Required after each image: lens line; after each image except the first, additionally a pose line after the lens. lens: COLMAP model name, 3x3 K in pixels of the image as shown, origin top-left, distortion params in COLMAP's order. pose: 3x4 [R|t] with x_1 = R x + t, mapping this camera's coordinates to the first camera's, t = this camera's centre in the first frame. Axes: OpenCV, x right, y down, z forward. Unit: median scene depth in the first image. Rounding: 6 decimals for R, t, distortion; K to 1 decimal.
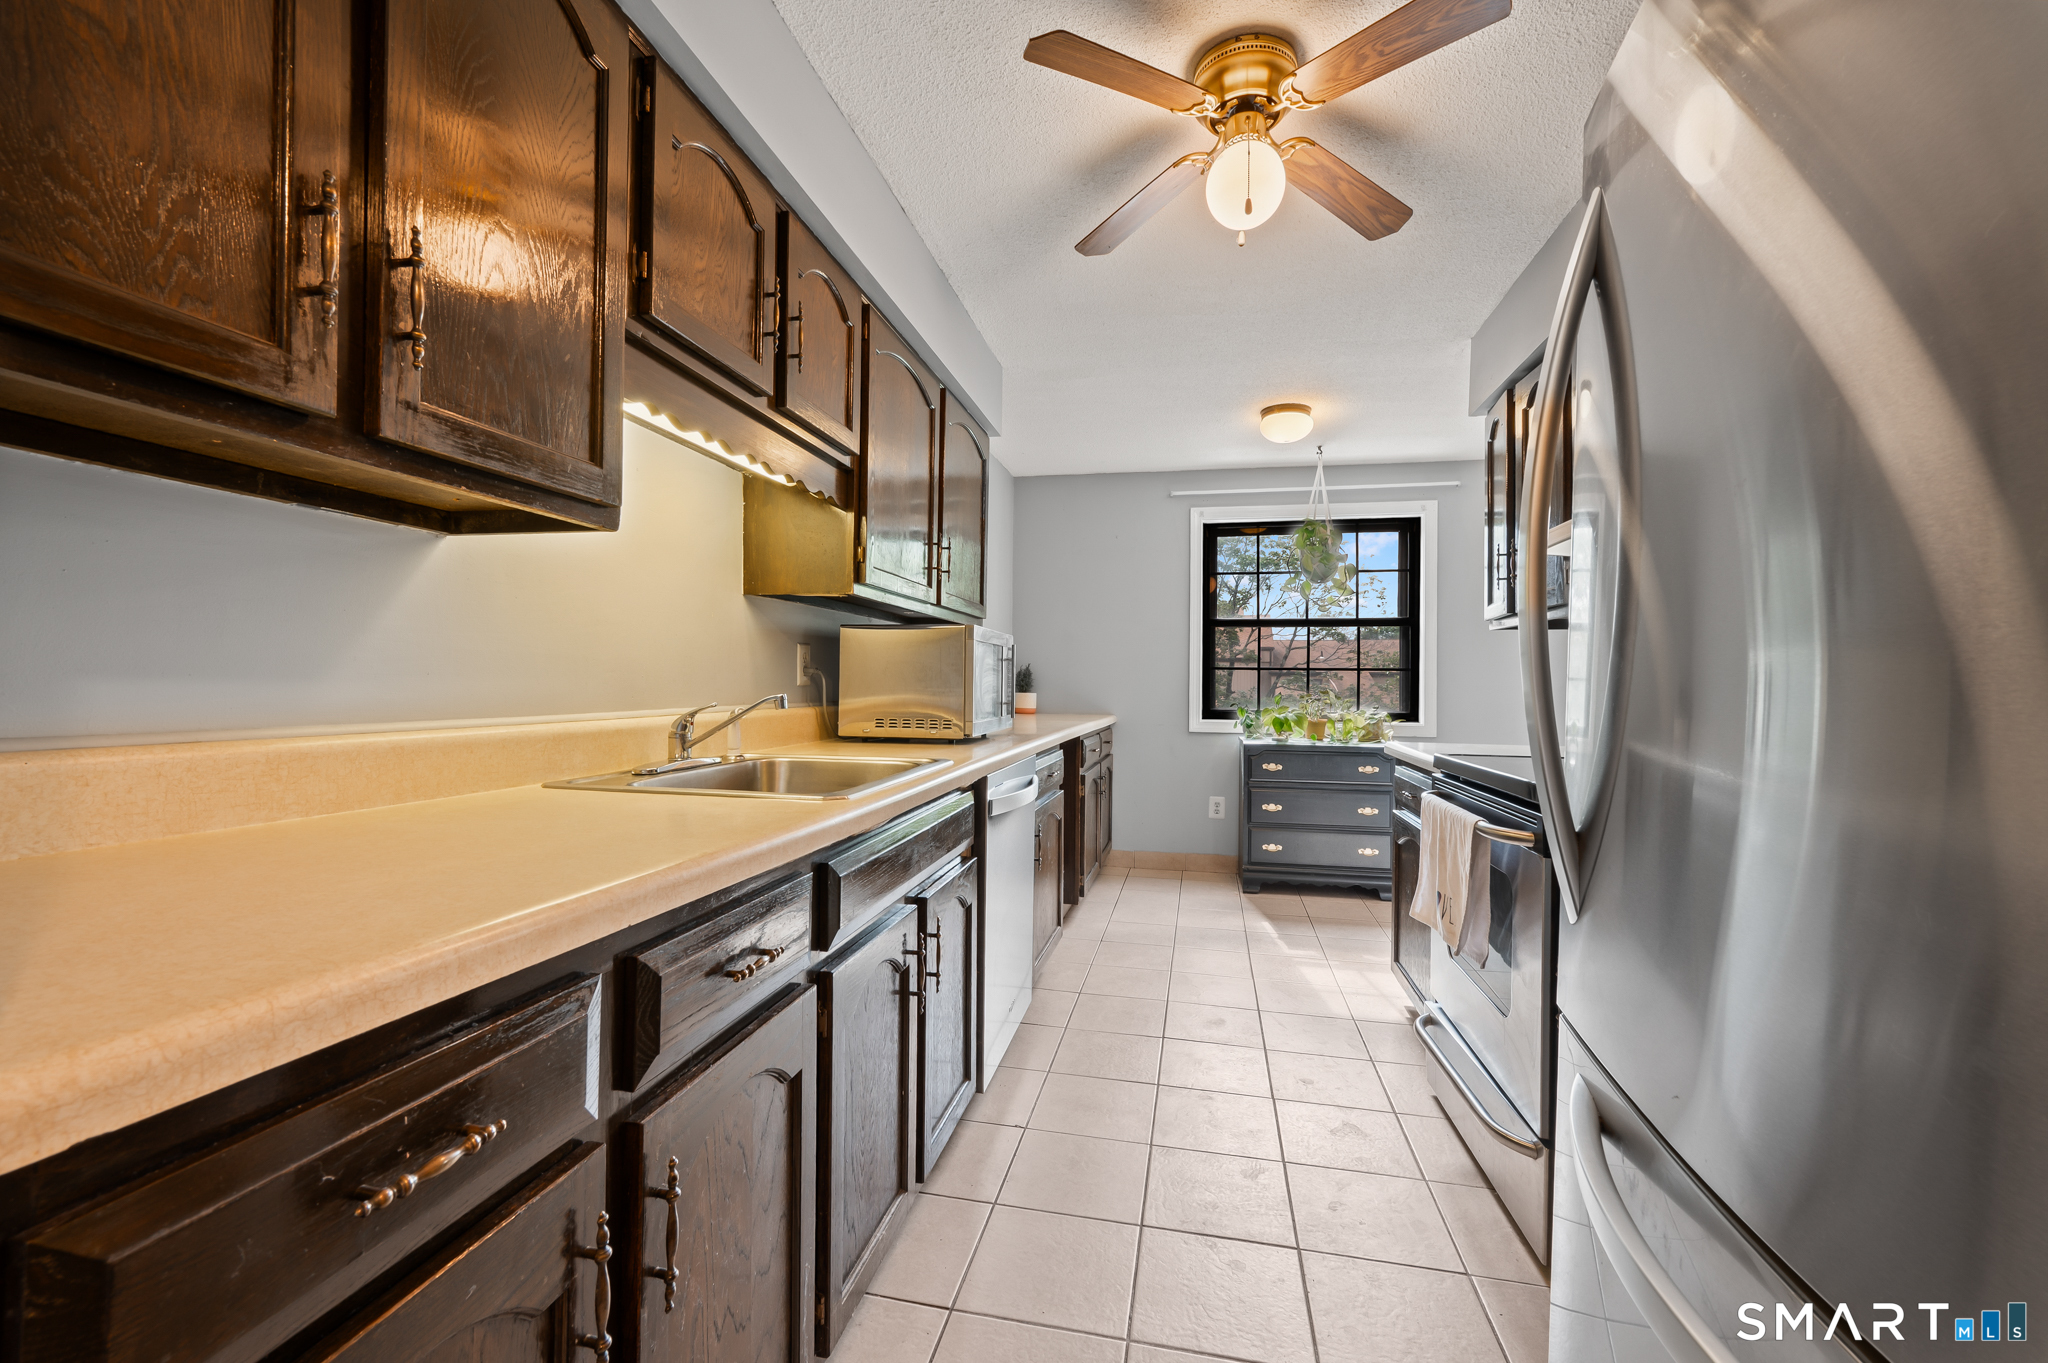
lens RADIAL K [[825.0, 0, 1023.8], [0, 825.0, 687.9], [0, 0, 1]] dist [-0.003859, -0.000228]
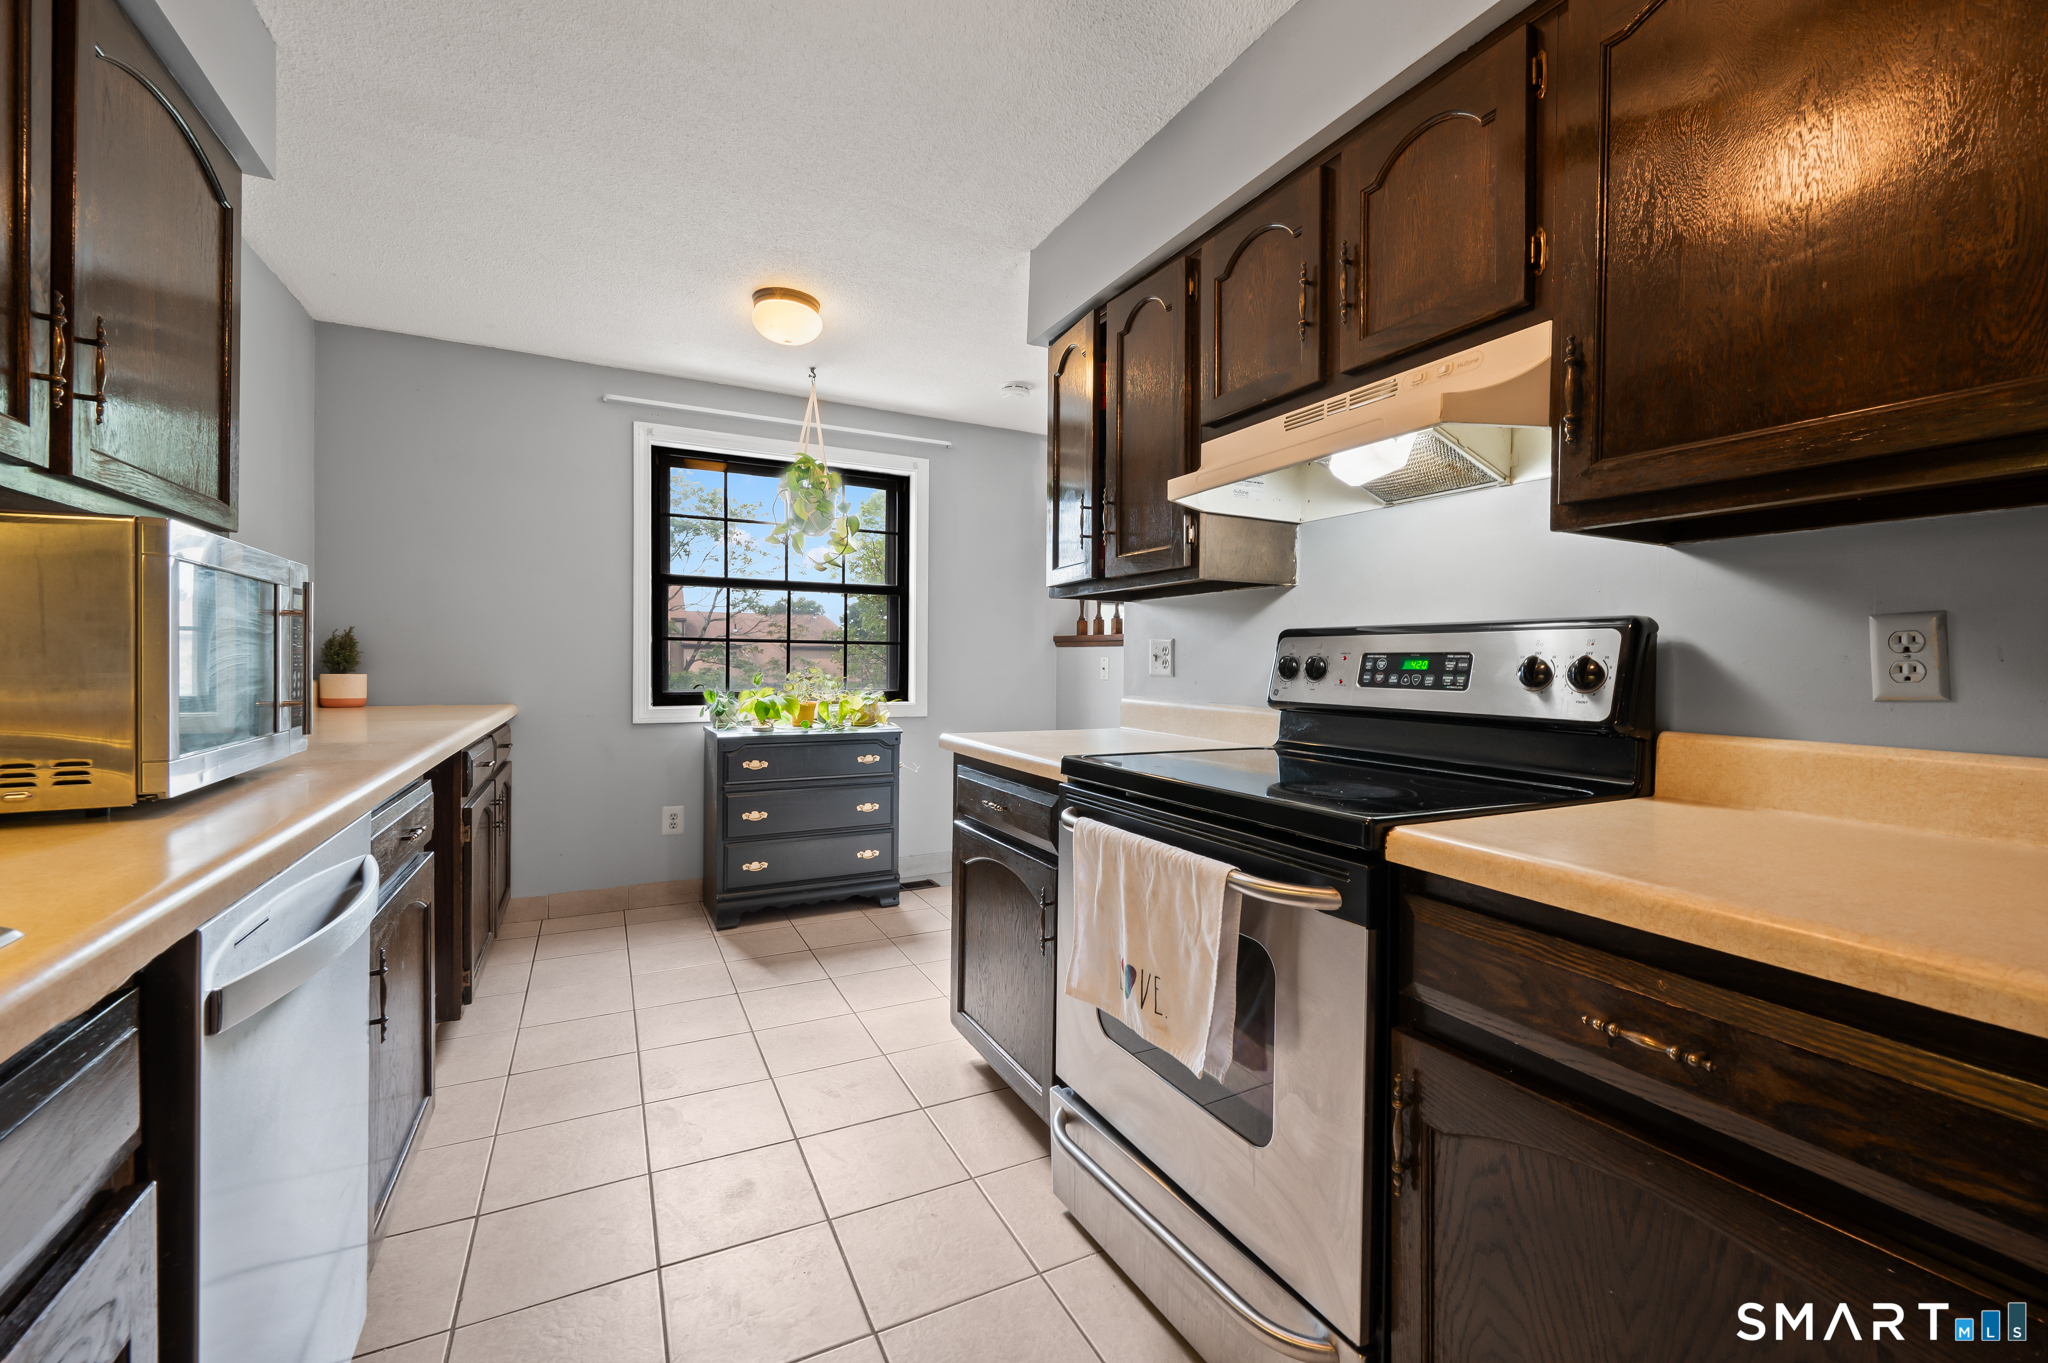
lens RADIAL K [[825.0, 0, 1046.5], [0, 825.0, 672.1], [0, 0, 1]] dist [-0.003859, -0.000228]
pose [[0.760398, -0.010995, 0.649365, 0.002115], [0.002047, 0.999892, 0.014533, -0.003657], [-0.649455, -0.009722, 0.760338, 0.218452]]
